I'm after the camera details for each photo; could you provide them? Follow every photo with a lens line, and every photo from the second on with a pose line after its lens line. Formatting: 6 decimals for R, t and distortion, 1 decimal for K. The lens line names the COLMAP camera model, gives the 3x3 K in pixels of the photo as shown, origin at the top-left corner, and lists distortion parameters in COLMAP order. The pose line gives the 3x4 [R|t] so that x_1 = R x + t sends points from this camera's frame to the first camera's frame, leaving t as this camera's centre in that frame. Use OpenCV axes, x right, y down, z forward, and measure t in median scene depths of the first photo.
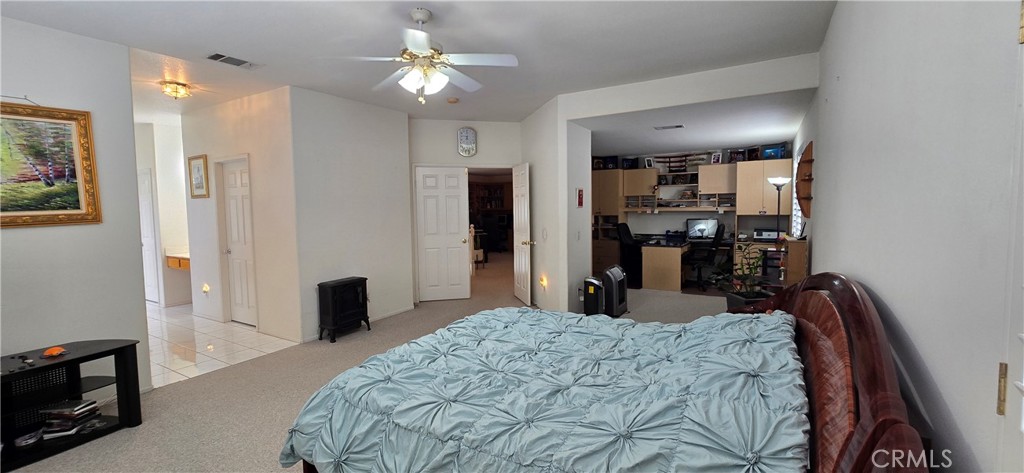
lens RADIAL K [[421.2, 0, 510.9], [0, 421.2, 229.4], [0, 0, 1]] dist [0.003522, 0.000643]
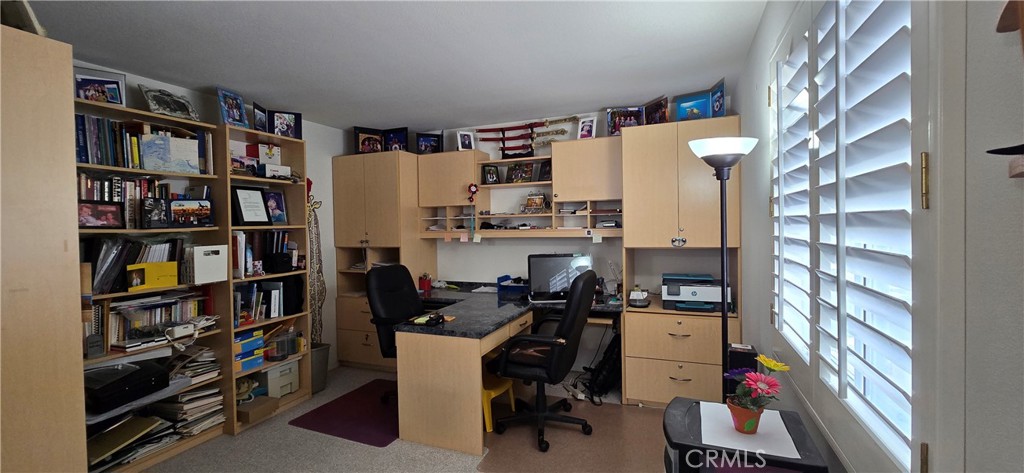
lens RADIAL K [[421.2, 0, 510.9], [0, 421.2, 229.4], [0, 0, 1]] dist [0.003522, 0.000643]
pose [[0.988278, -0.005746, 0.152556, 0.319215], [0.012958, 0.998843, -0.046320, -0.030605], [-0.152113, 0.047754, 0.987209, 0.530059]]
